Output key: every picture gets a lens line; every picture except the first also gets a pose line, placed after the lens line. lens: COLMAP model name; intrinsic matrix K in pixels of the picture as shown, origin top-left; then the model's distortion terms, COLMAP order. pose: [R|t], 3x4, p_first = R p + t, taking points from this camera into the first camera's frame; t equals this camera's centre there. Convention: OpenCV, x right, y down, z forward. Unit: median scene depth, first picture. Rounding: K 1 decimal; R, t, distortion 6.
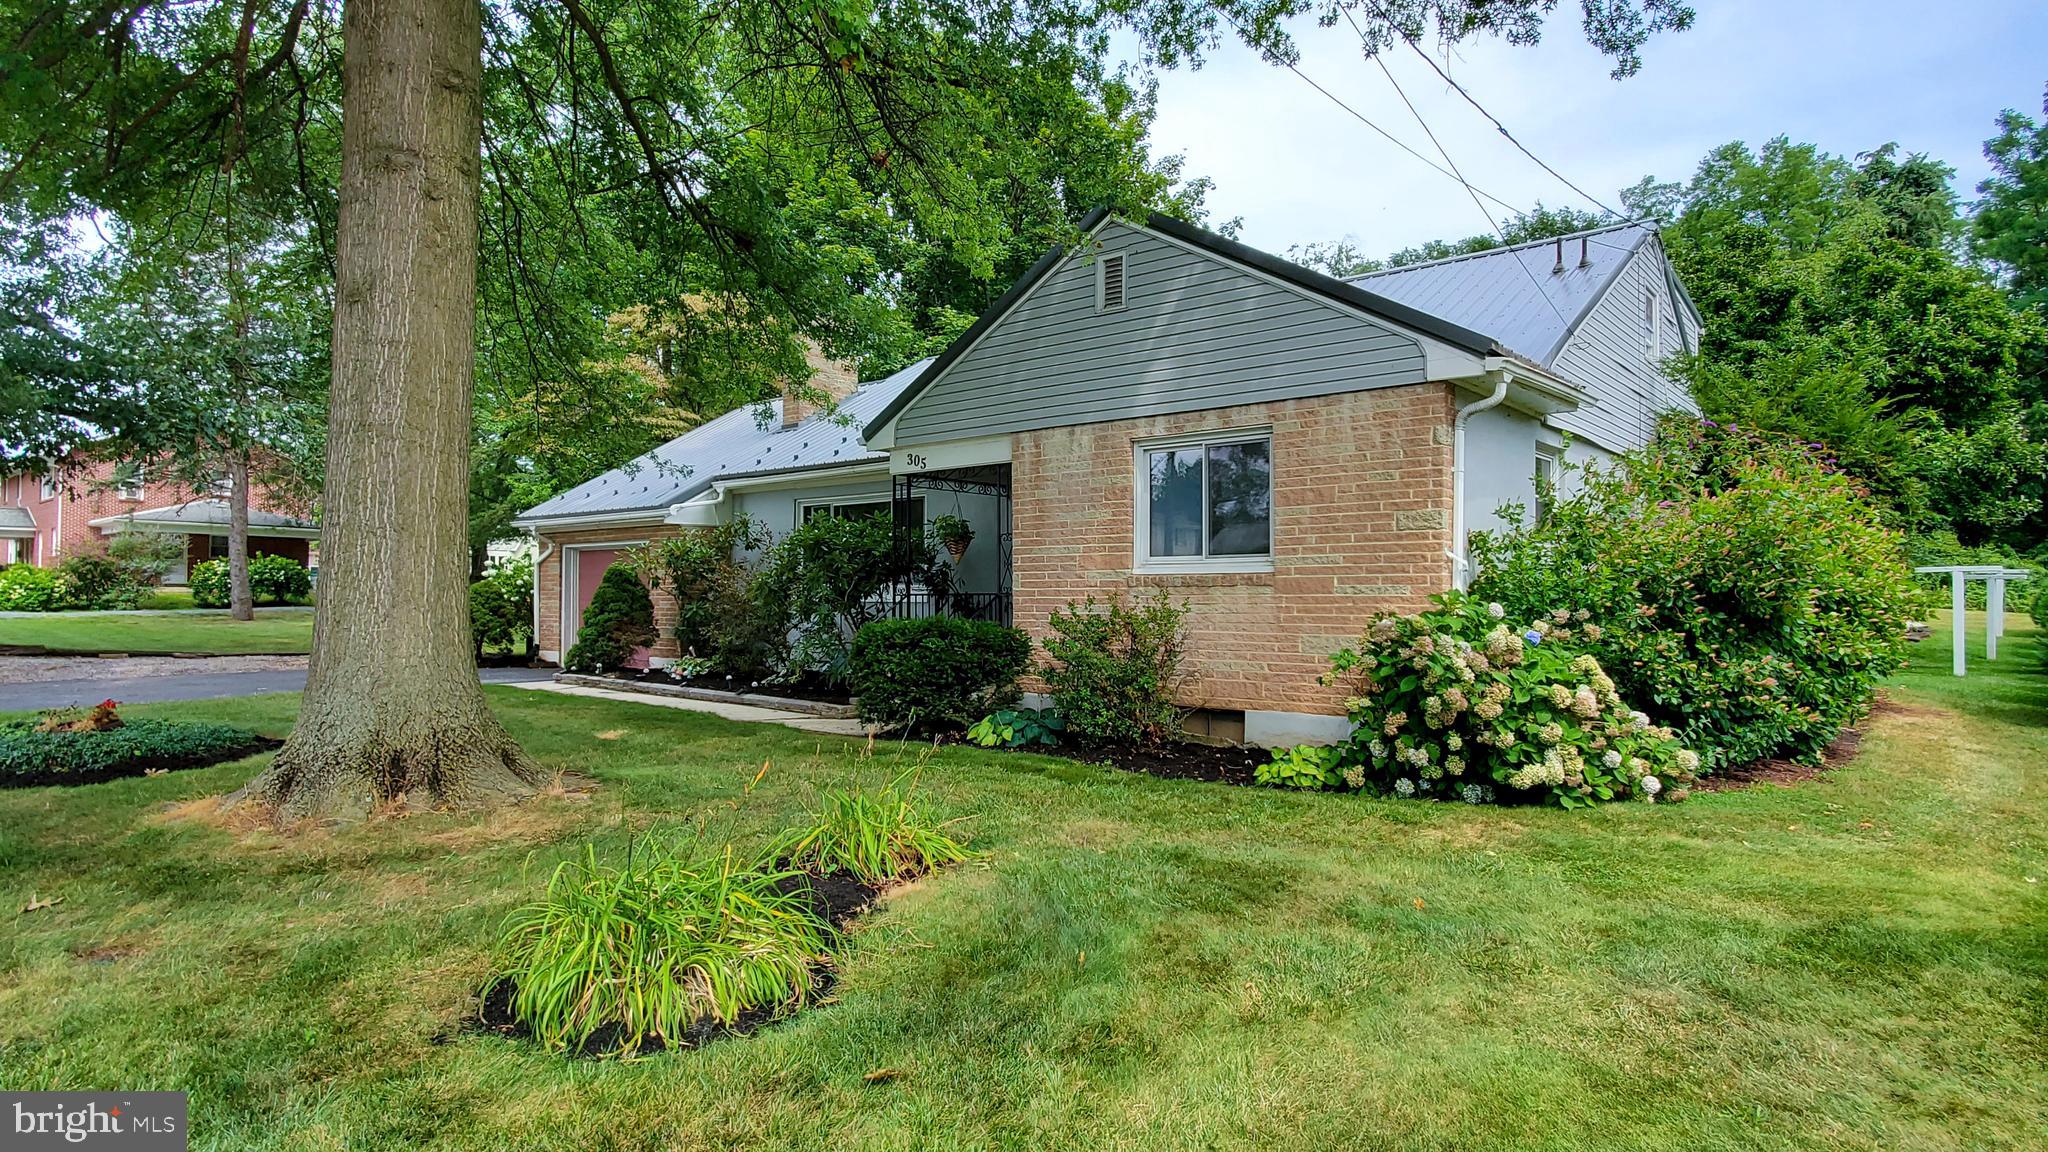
lens RADIAL K [[1076.2, 0, 1024.0], [0, 1076.2, 576.0], [0, 0, 1]] dist [0.002372, 0.000566]
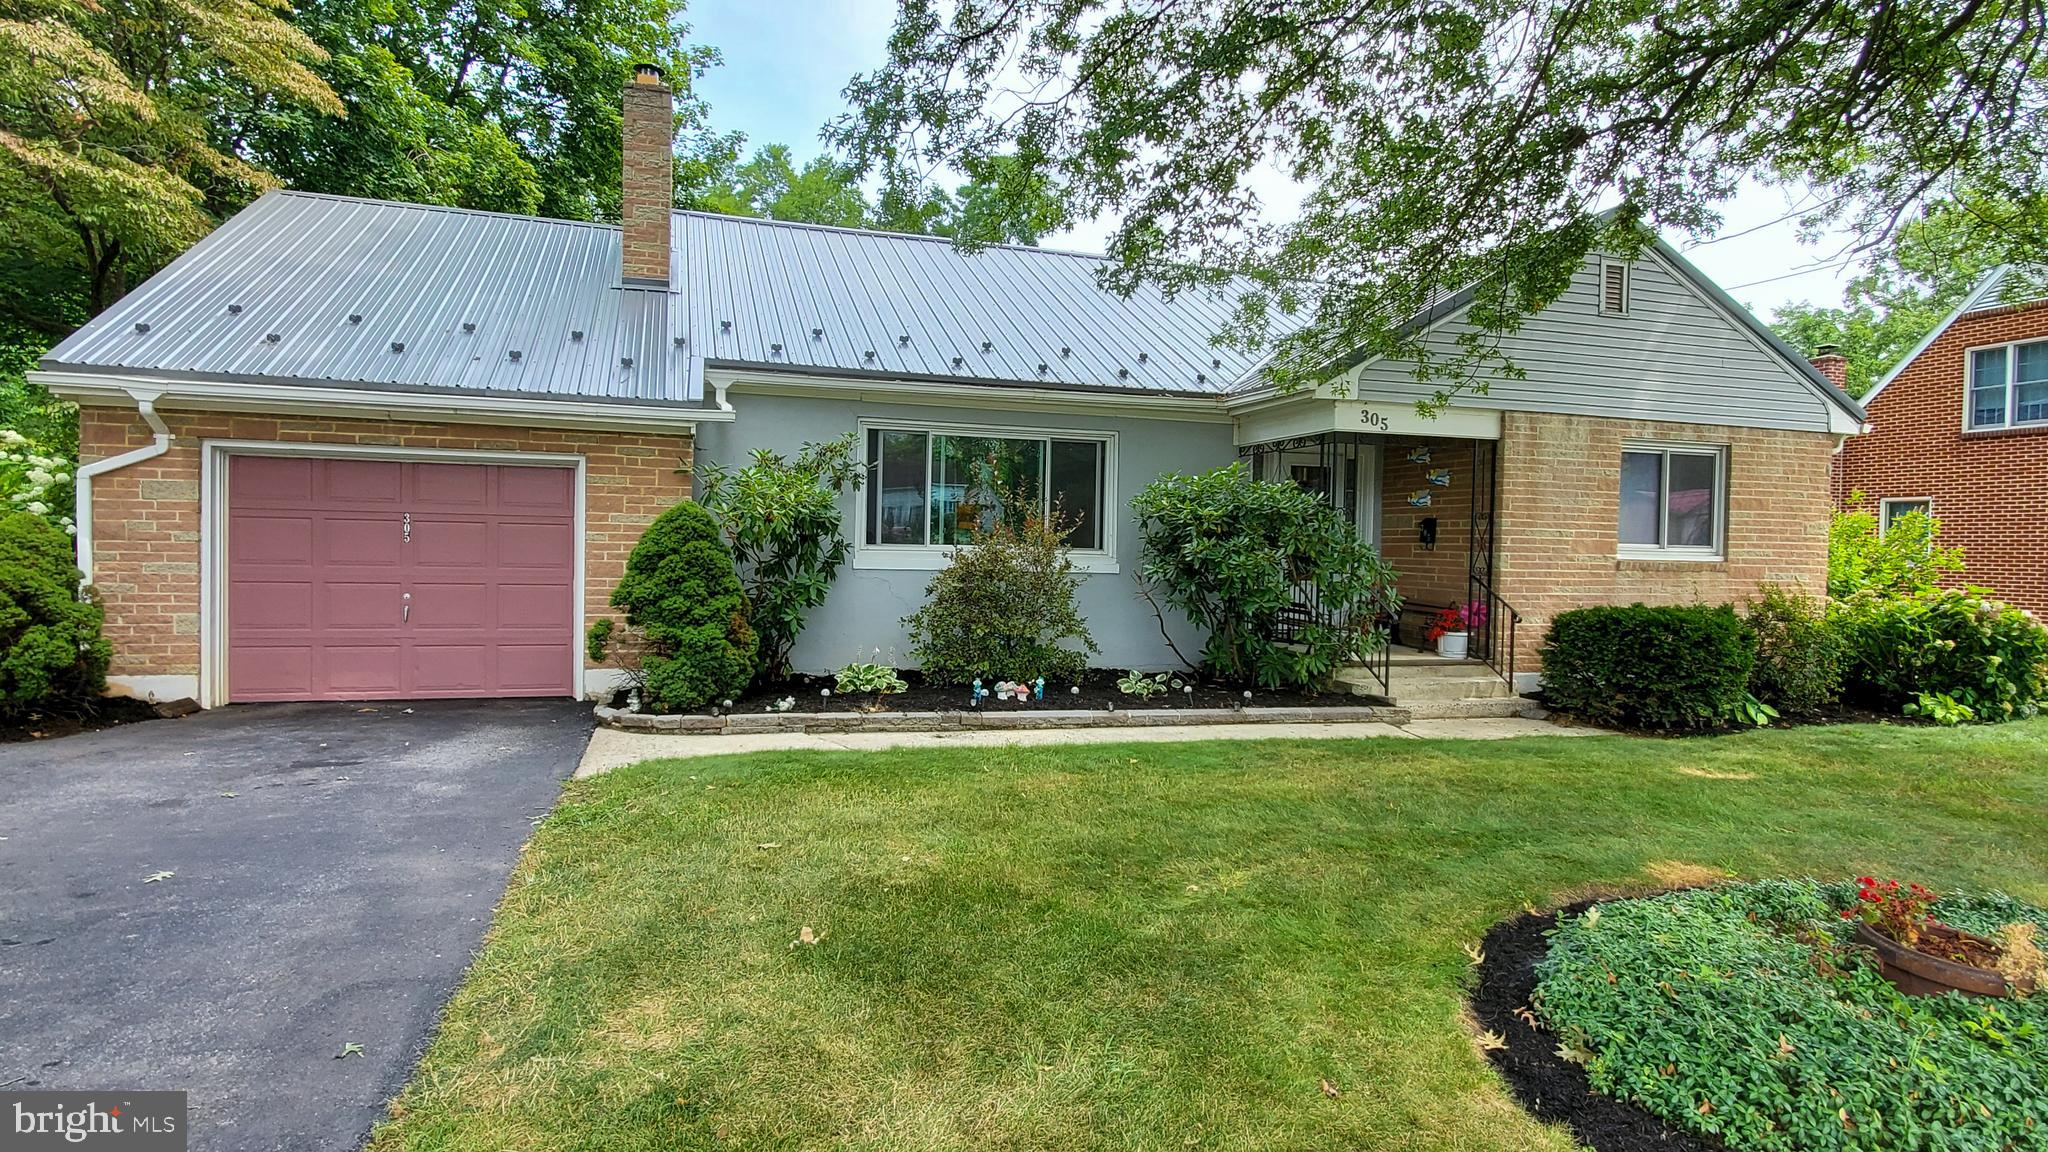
lens RADIAL K [[1076.2, 0, 1024.0], [0, 1076.2, 576.0], [0, 0, 1]] dist [0.002372, 0.000566]
pose [[0.561316, -0.014865, 0.827468, -1.117183], [-0.038650, 0.998277, 0.044152, -0.009169], [-0.826699, -0.056765, 0.559774, 0.842842]]
